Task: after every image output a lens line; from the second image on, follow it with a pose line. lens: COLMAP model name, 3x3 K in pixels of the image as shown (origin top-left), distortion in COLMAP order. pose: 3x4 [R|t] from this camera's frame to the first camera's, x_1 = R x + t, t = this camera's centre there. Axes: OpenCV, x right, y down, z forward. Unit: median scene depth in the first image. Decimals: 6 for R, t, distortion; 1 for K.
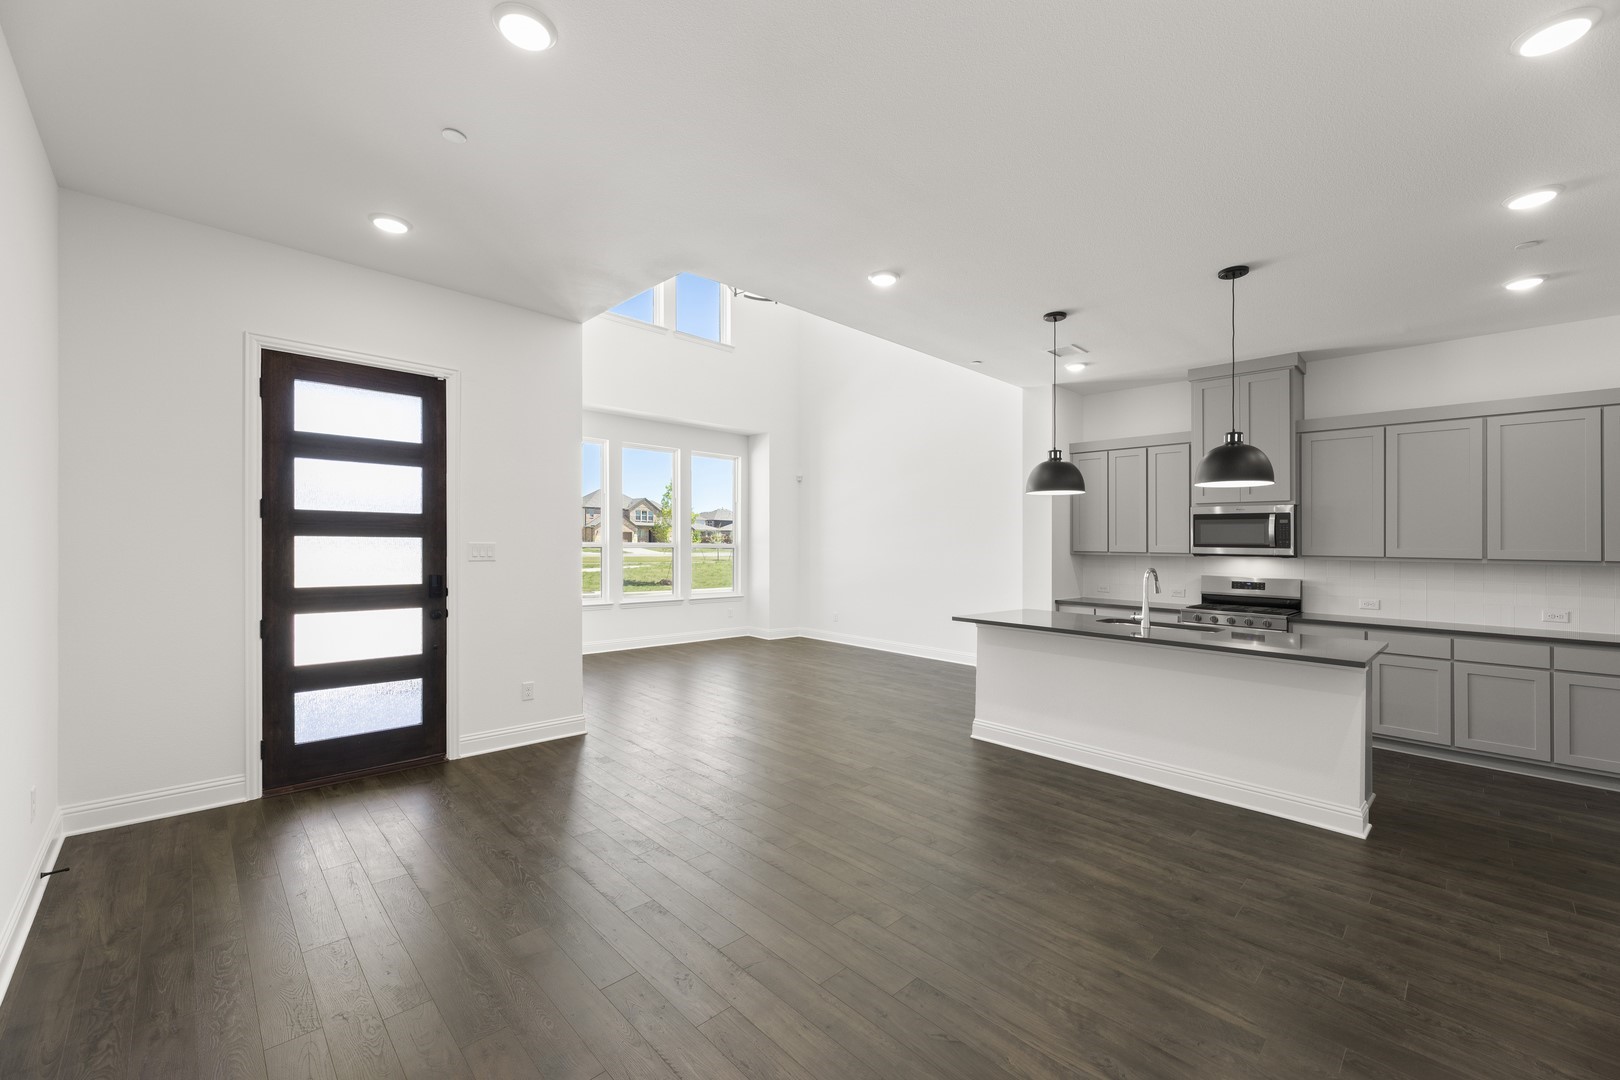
lens RADIAL K [[660.7, 0, 818.4], [0, 660.7, 546.2], [0, 0, 1]] dist [-0.001069, -0.000310]
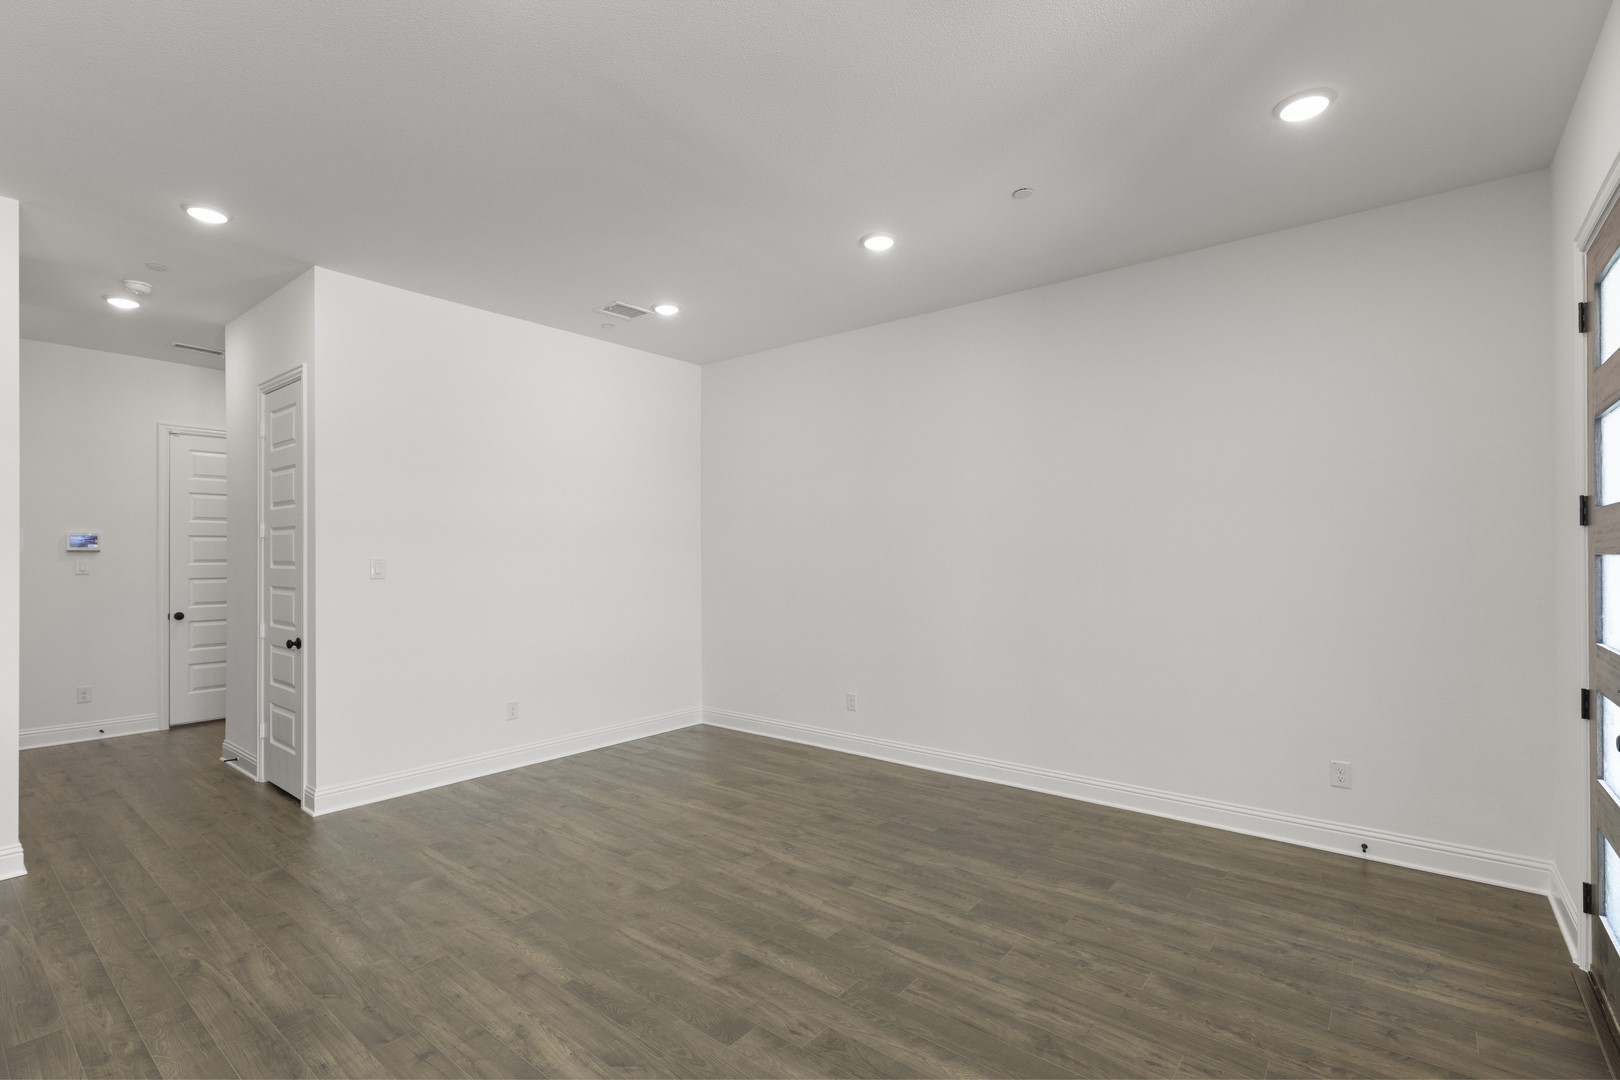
lens RADIAL K [[754.5, 0, 810.0], [0, 754.5, 540.0], [0, 0, 1]] dist [0.002108, 0.000263]
pose [[-0.993134, -0.014673, -0.116055, -0.020964], [-0.013255, 0.999828, -0.012976, -0.007055], [0.116226, -0.011349, -0.993158, 1.204702]]
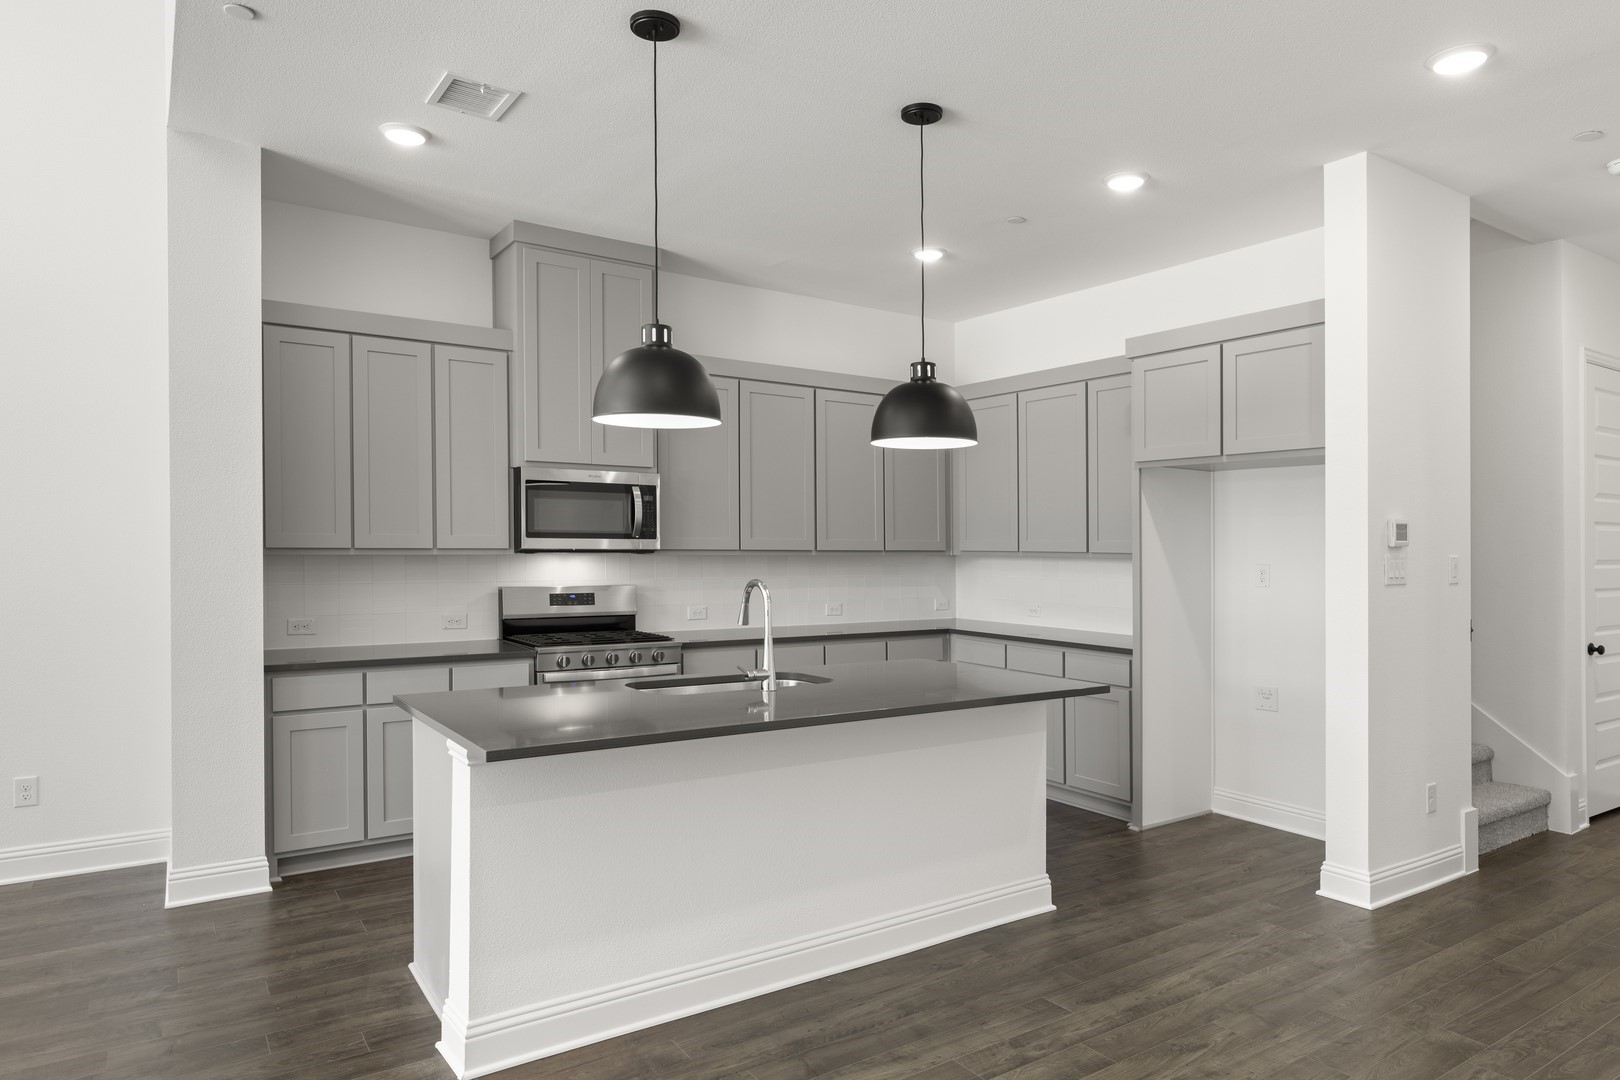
lens RADIAL K [[985.5, 0, 812.5], [0, 985.5, 538.5], [0, 0, 1]] dist [-0.000604, -0.000778]
pose [[0.170917, -0.009519, 0.985239, -0.260073], [-0.003562, 0.999941, 0.010278, -0.009055], [-0.985279, -0.005266, 0.170873, 0.733864]]
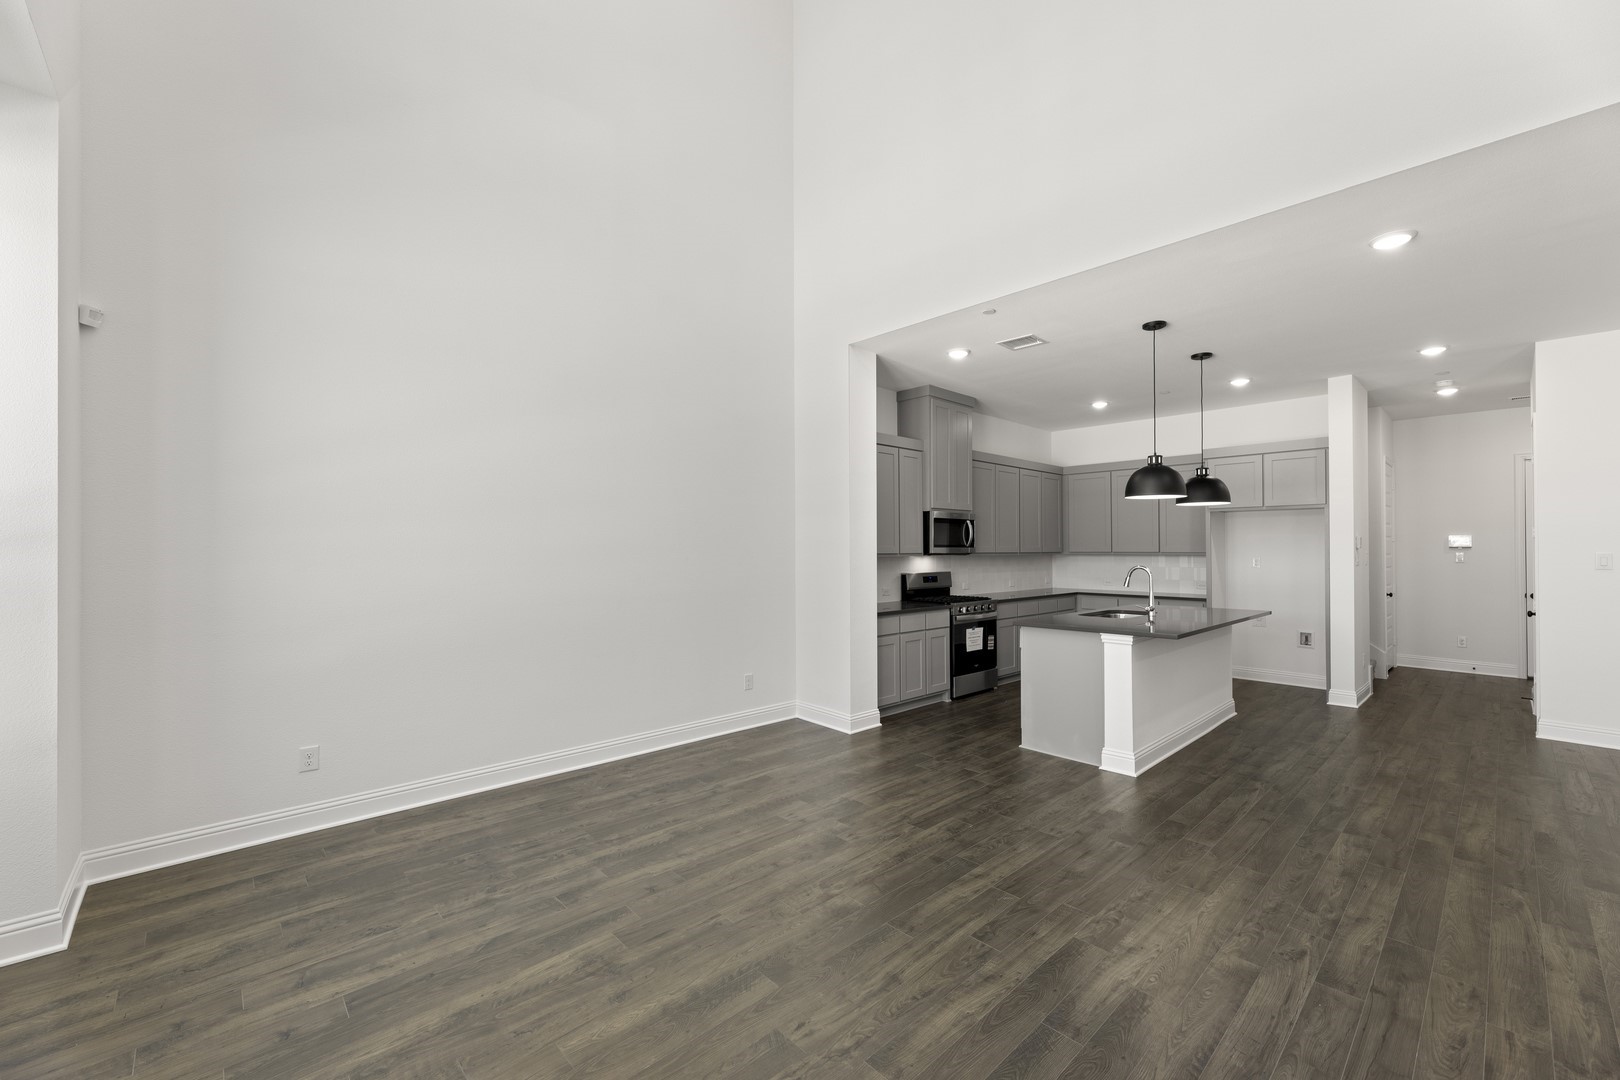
lens RADIAL K [[648.5, 0, 810.0], [0, 648.5, 540.0], [0, 0, 1]] dist [0.002264, 0.000165]
pose [[0.015463, -0.003074, 0.999876, -0.613189], [0.002581, 0.999992, 0.003034, -0.017796], [-0.999877, 0.002534, 0.015471, 1.421185]]
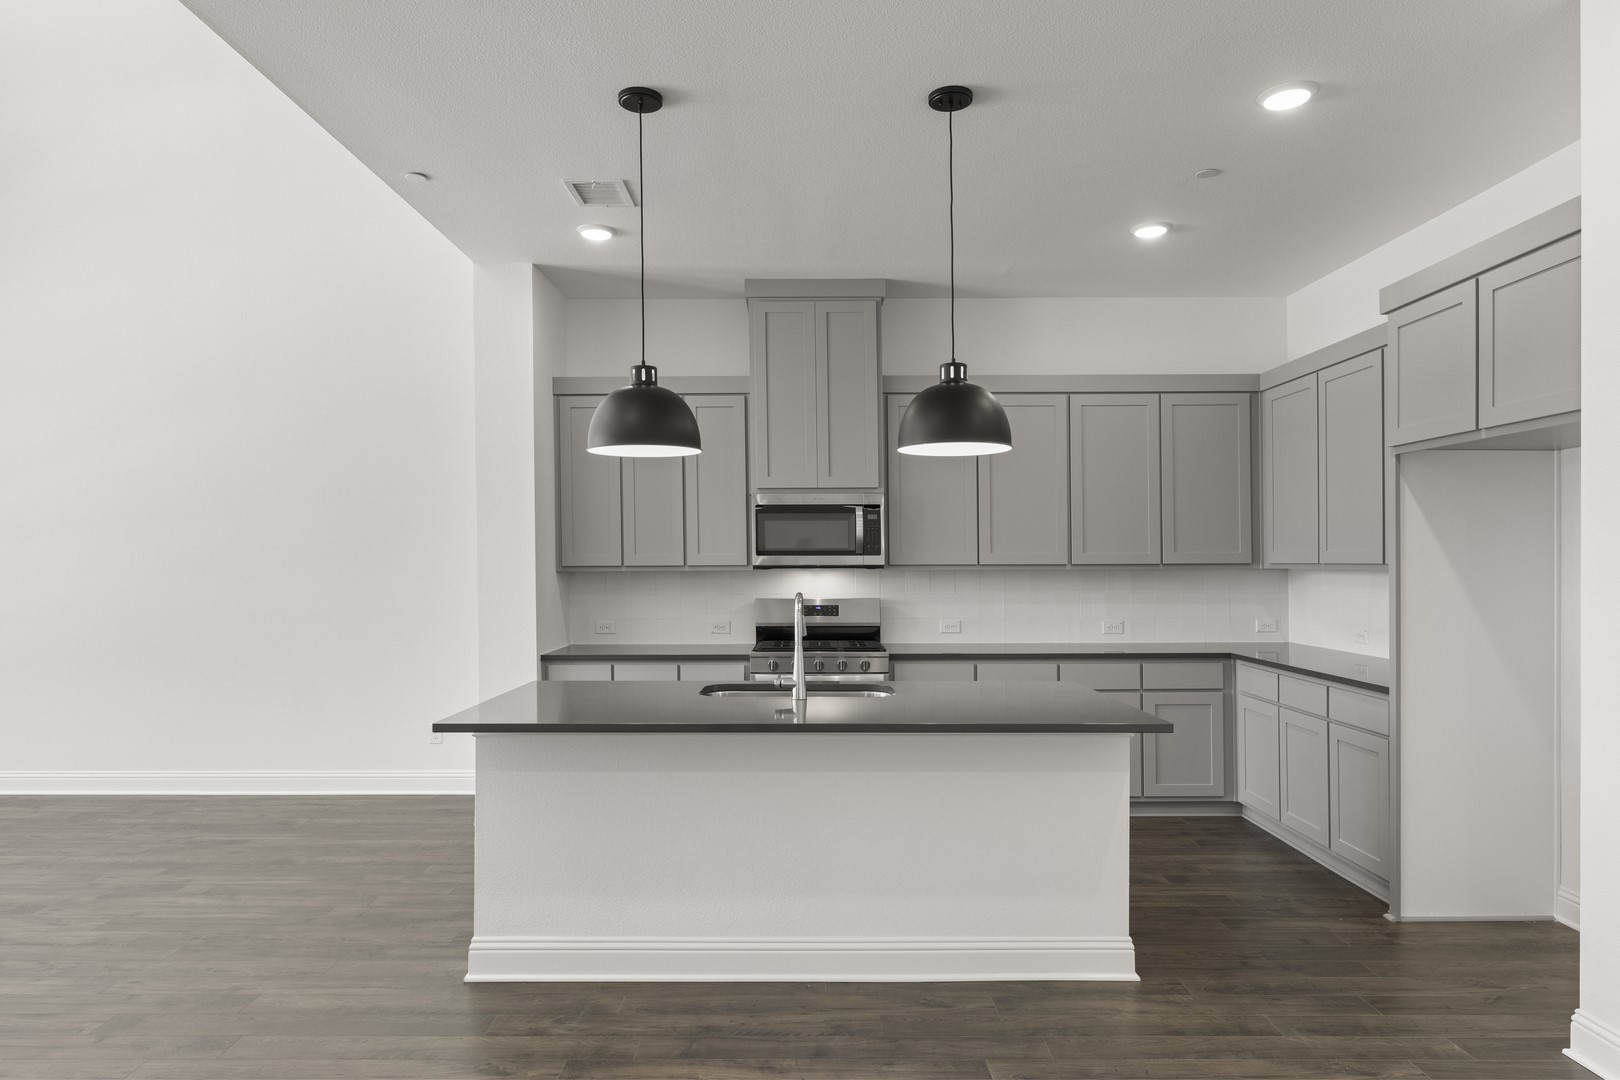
lens RADIAL K [[939.8, 0, 816.5], [0, 939.8, 563.3], [0, 0, 1]] dist [-0.003291, 0.001195]
pose [[0.696001, -0.020916, 0.717736, -0.059372], [0.016628, 0.999777, 0.013011, -0.002548], [-0.717848, 0.002879, 0.696194, 0.380782]]
